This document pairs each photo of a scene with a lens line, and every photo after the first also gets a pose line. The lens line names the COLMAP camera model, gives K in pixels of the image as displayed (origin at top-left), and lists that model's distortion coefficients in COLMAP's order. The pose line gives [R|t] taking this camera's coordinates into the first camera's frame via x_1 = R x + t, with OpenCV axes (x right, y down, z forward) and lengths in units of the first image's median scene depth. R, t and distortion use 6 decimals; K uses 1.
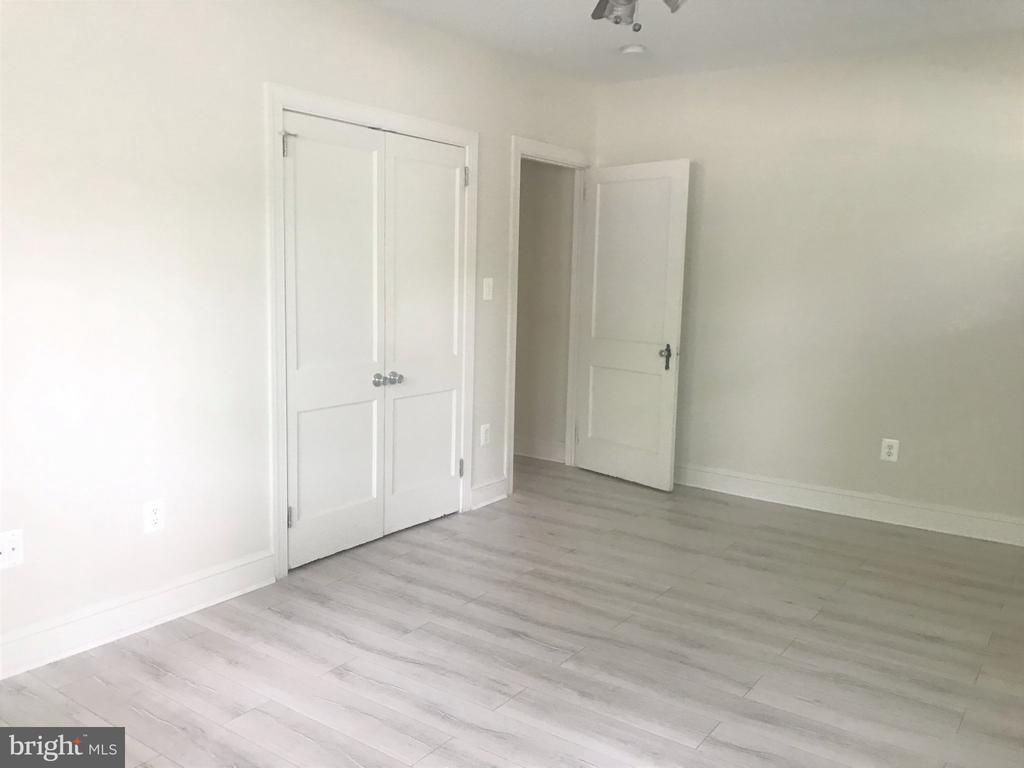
lens RADIAL K [[841.0, 0, 512.0], [0, 841.0, 384.0], [0, 0, 1]] dist [0.029048, -0.013343]
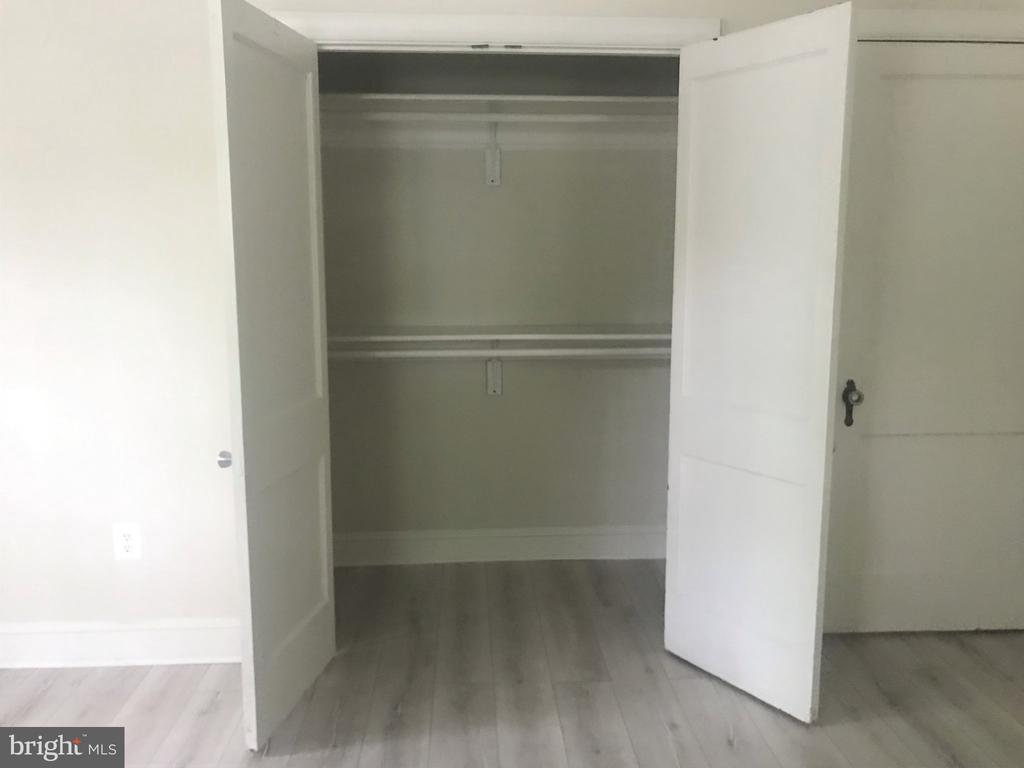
lens RADIAL K [[879.0, 0, 515.9], [0, 879.0, 383.4], [0, 0, 1]] dist [0.065974, -0.090592]
pose [[0.622856, 0.097375, -0.776253, 0.403000], [-0.094738, 0.994310, 0.048713, -0.069411], [0.776579, 0.043200, 0.628537, 0.556775]]
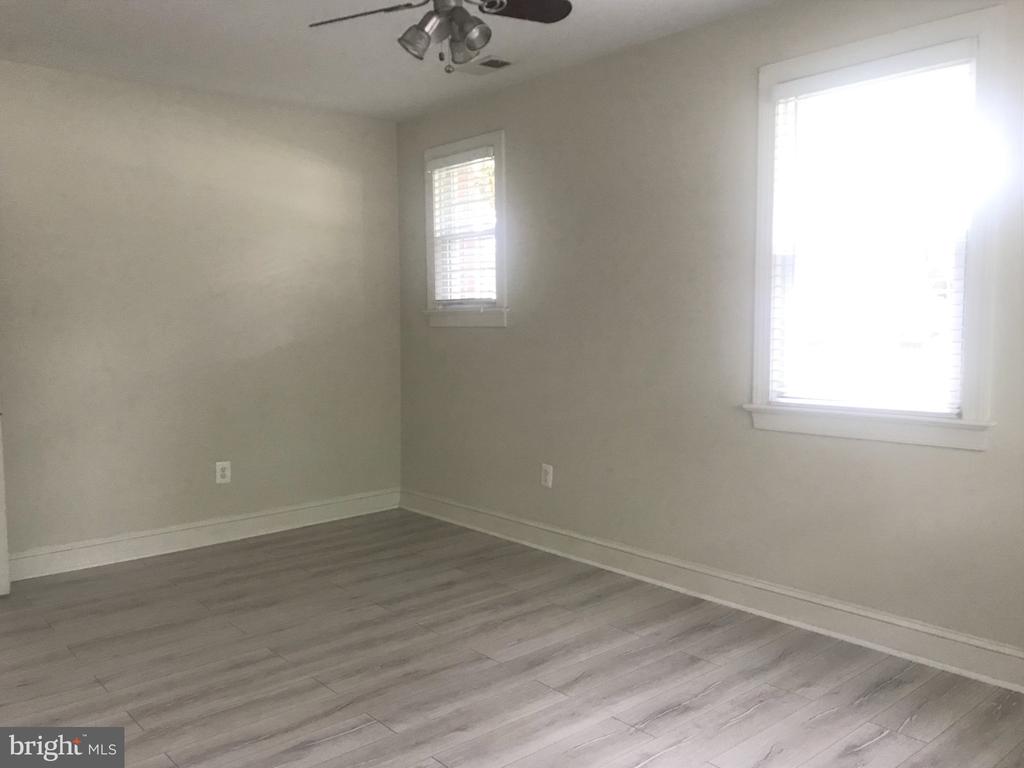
lens RADIAL K [[847.7, 0, 508.0], [0, 847.7, 383.0], [0, 0, 1]] dist [0.025272, -0.002970]
pose [[0.249205, -0.108000, 0.962410, -0.536859], [0.150480, 0.986011, 0.071683, -0.061738], [-0.956688, 0.126960, 0.261971, 0.420159]]
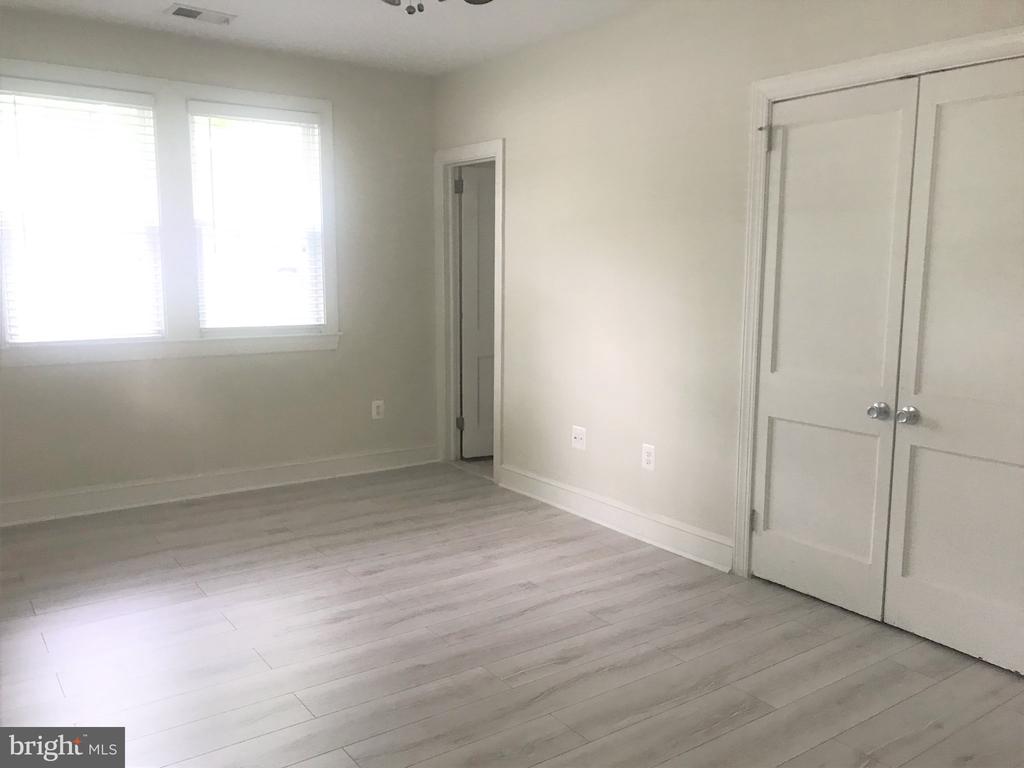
lens RADIAL K [[860.9, 0, 512.9], [0, 860.9, 386.0], [0, 0, 1]] dist [0.024361, -0.003472]
pose [[-0.328057, 0.114753, -0.937662, 0.667469], [-0.138836, 0.975959, 0.168014, -0.110806], [0.934400, 0.185300, -0.304238, 0.903314]]
